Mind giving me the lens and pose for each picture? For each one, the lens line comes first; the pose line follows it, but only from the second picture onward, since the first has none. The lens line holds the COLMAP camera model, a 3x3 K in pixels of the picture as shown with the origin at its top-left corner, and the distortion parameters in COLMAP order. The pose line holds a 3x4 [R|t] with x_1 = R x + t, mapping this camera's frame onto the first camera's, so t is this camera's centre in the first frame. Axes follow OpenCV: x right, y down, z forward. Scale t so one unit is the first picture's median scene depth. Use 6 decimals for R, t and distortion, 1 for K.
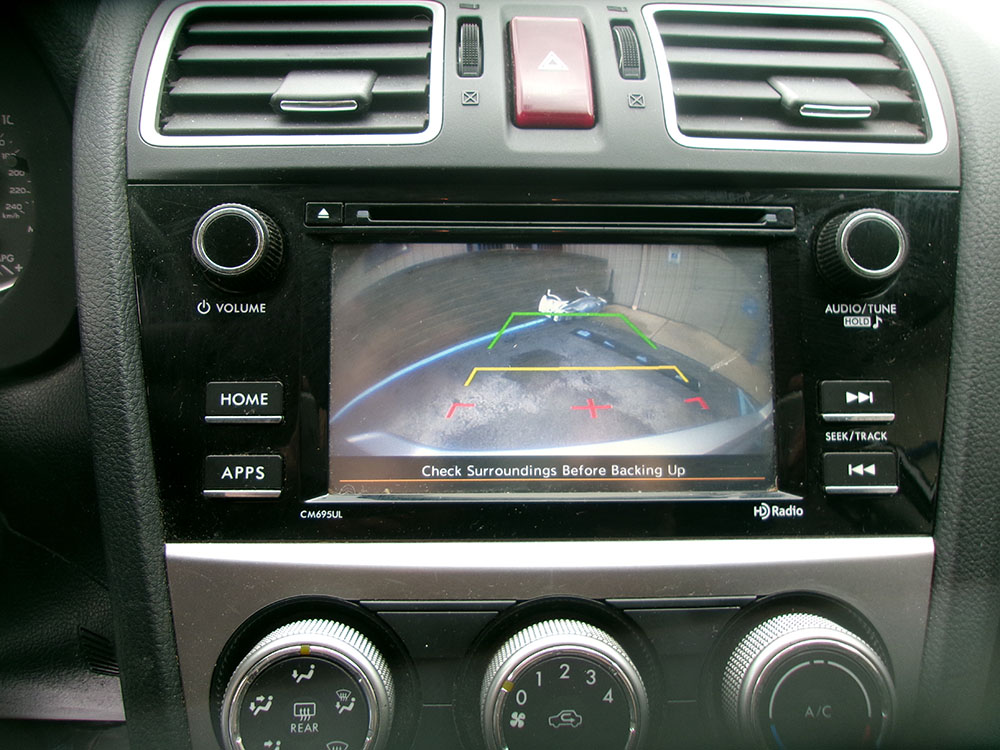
lens RADIAL K [[765.8, 0, 495.7], [0, 765.8, 373.9], [0, 0, 1]] dist [-0.008368, 0.018026]
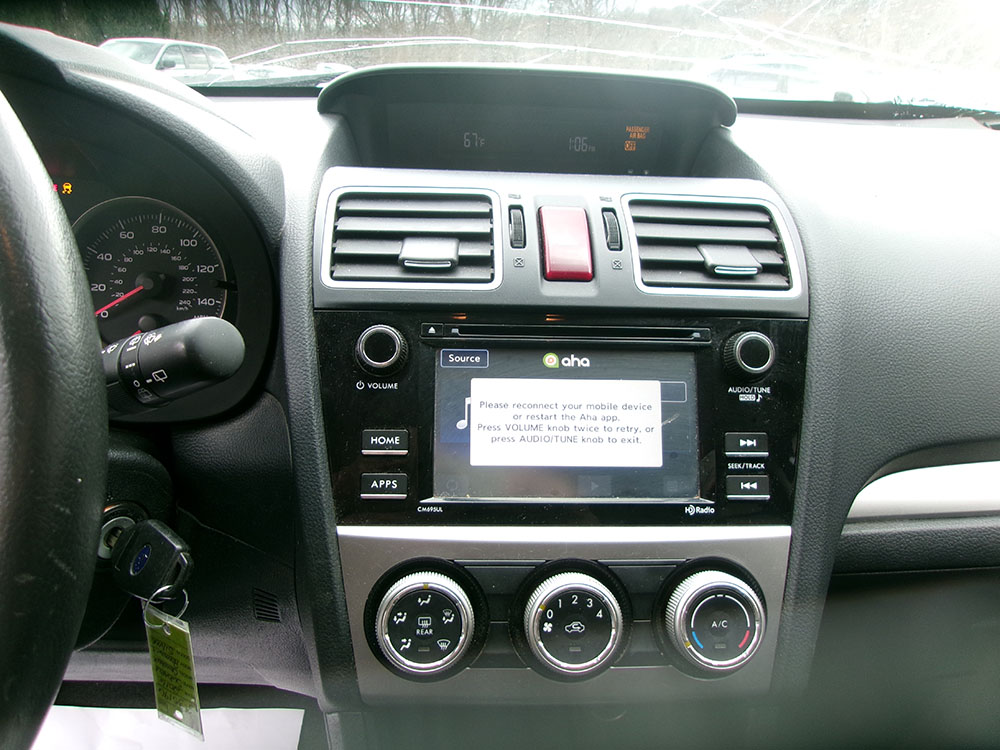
lens RADIAL K [[765.8, 0, 502.3], [0, 765.8, 374.5], [0, 0, 1]] dist [-0.008368, 0.018026]
pose [[0.999344, 0.012972, 0.033805, -0.126103], [-0.011383, 0.998840, -0.046791, -0.034973], [-0.034373, 0.046375, 0.998333, -0.680940]]
